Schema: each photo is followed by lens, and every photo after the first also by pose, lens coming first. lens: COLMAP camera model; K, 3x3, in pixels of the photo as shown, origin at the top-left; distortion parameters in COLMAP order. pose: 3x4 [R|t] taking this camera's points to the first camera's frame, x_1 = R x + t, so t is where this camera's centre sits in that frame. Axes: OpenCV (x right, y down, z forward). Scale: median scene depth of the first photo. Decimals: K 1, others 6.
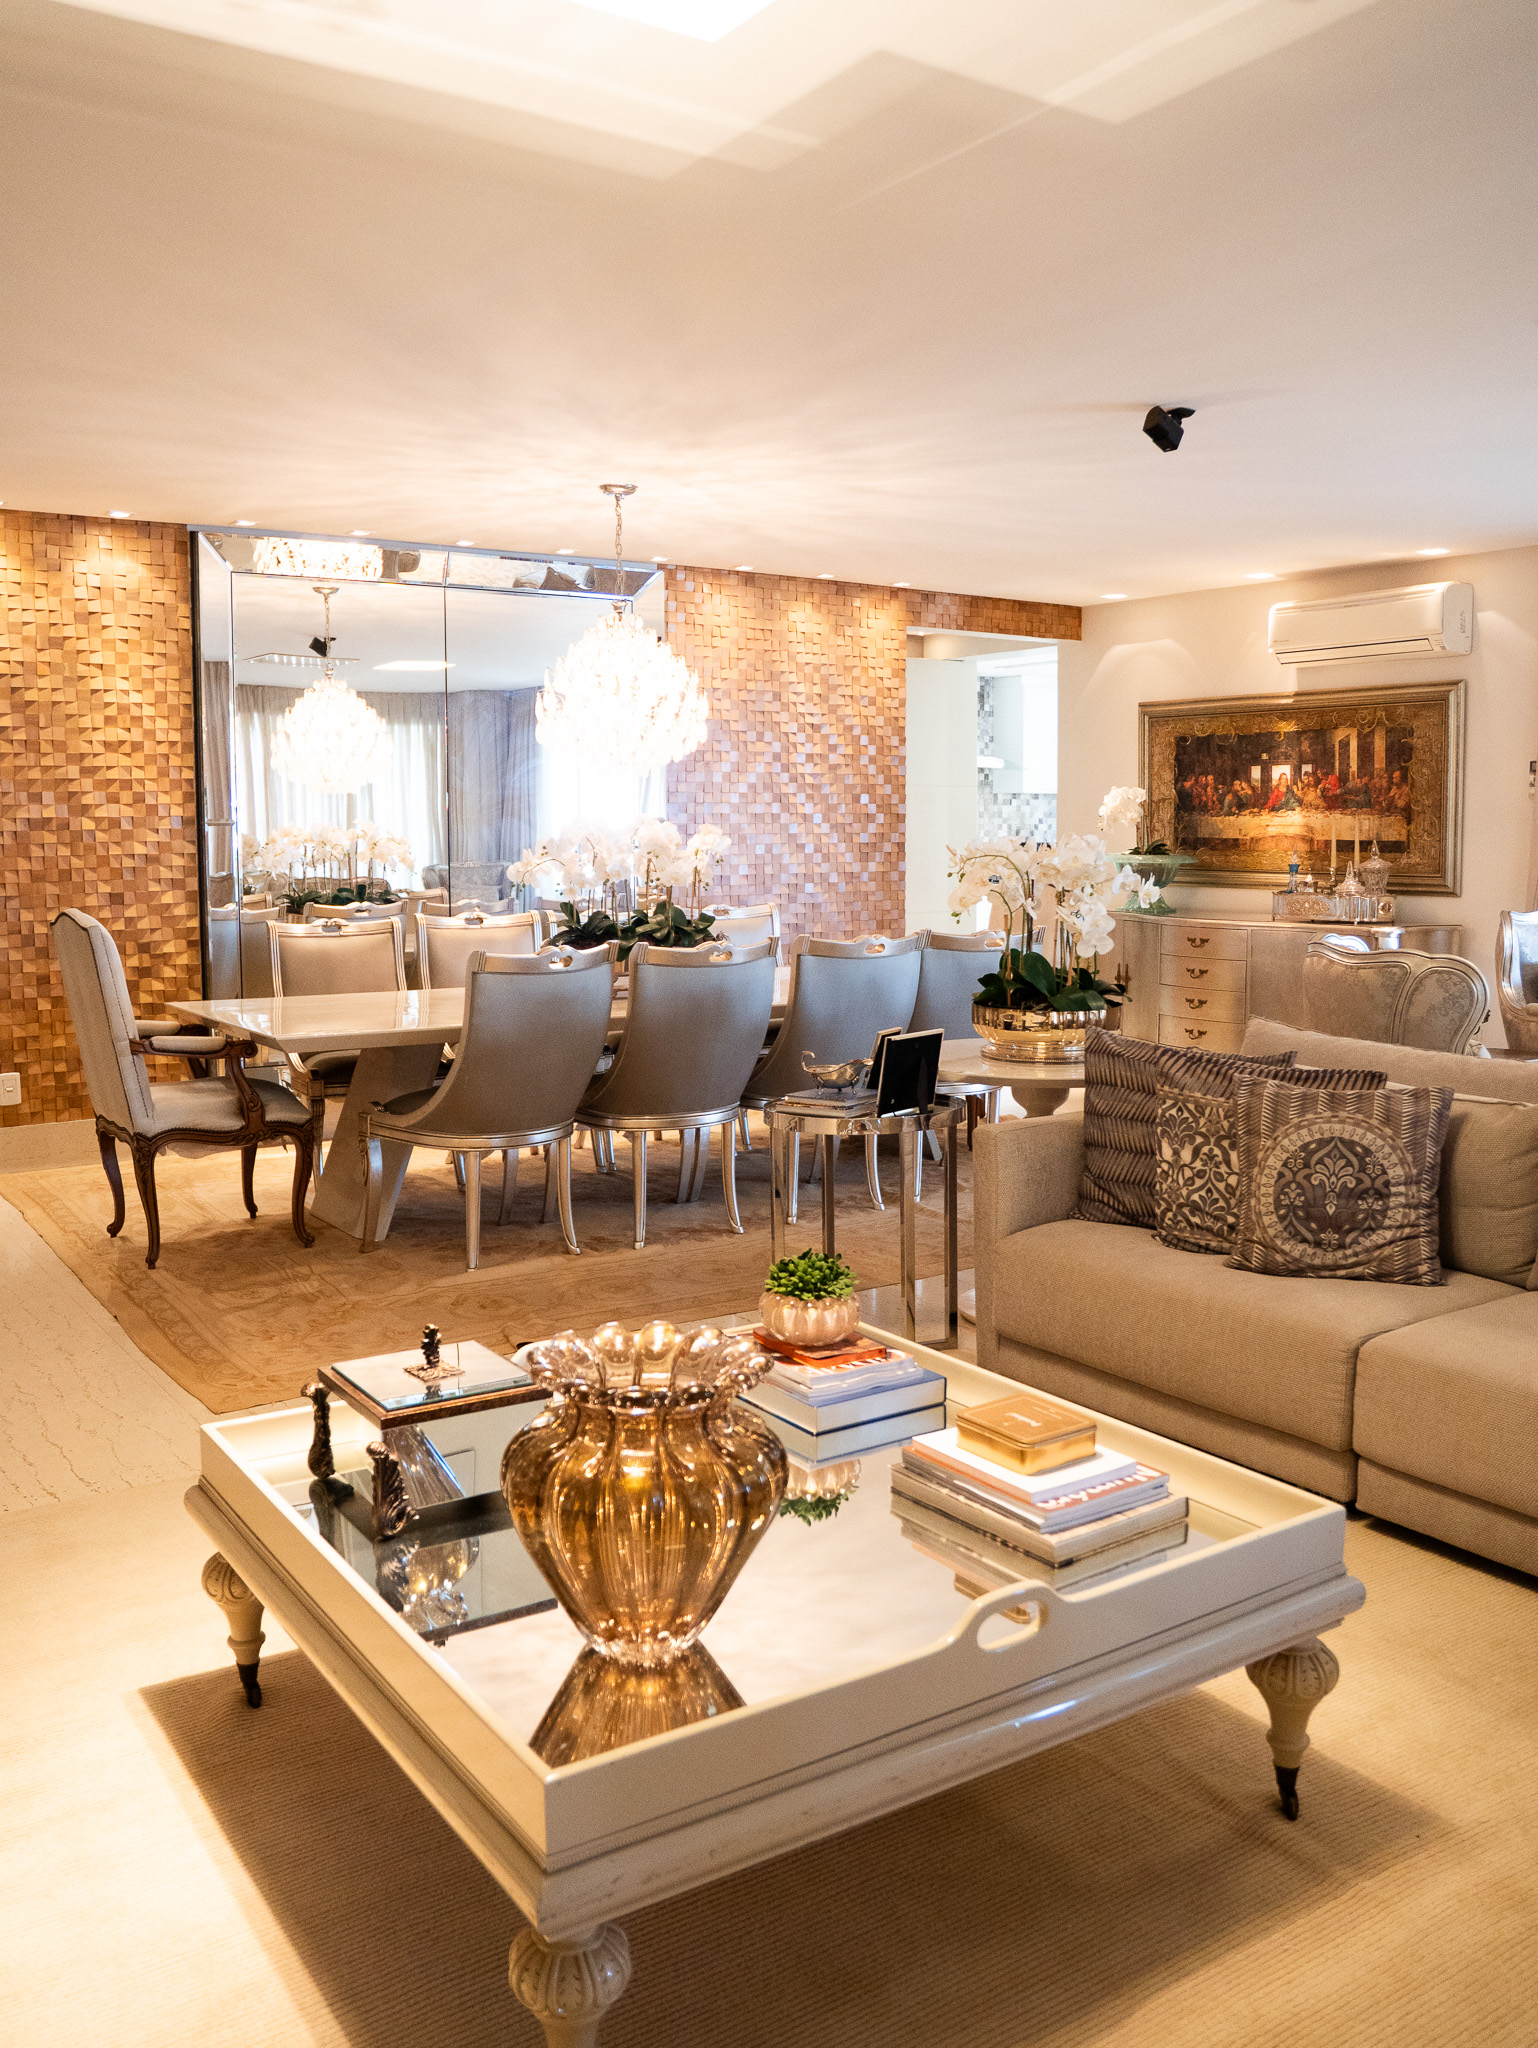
lens RADIAL K [[1716.6, 0, 769.0], [0, 1716.6, 1024.0], [0, 0, 1]] dist [-0.153735, 0.117228]
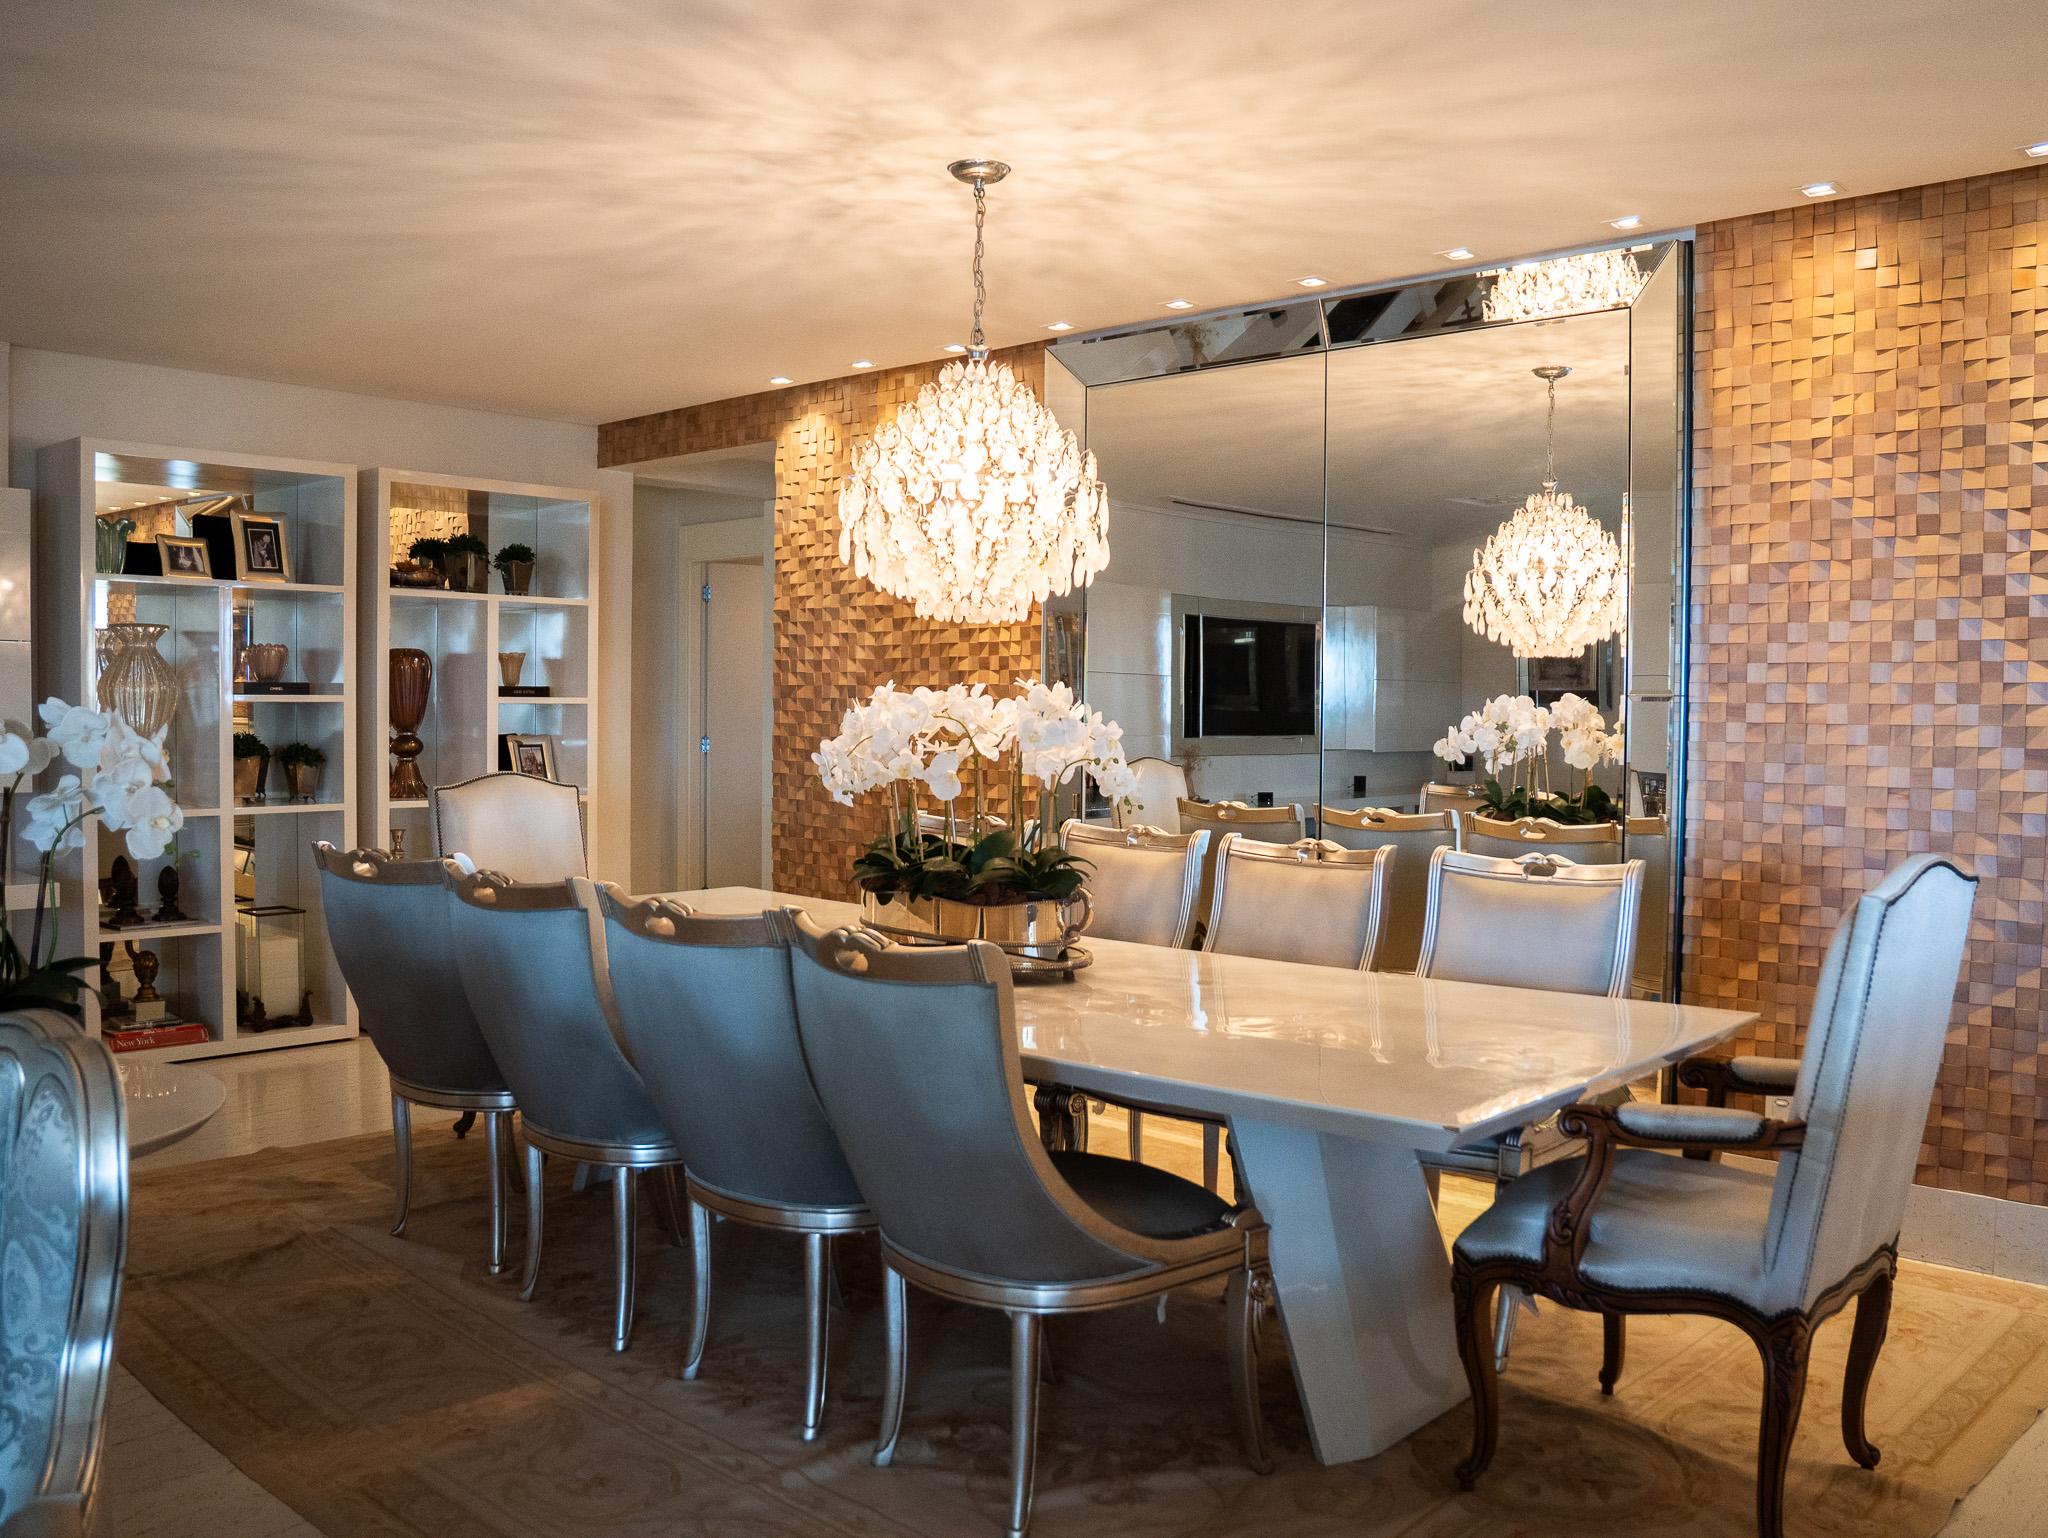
lens RADIAL K [[1716.6, 0, 1034.1], [0, 1716.6, 783.2], [0, 0, 1]] dist [-0.153735, 0.117228]
pose [[0.211601, 0.048744, -0.976140, 0.406919], [-0.119905, 0.992506, 0.023569, -0.077779], [0.969973, 0.112057, 0.215860, 0.674655]]
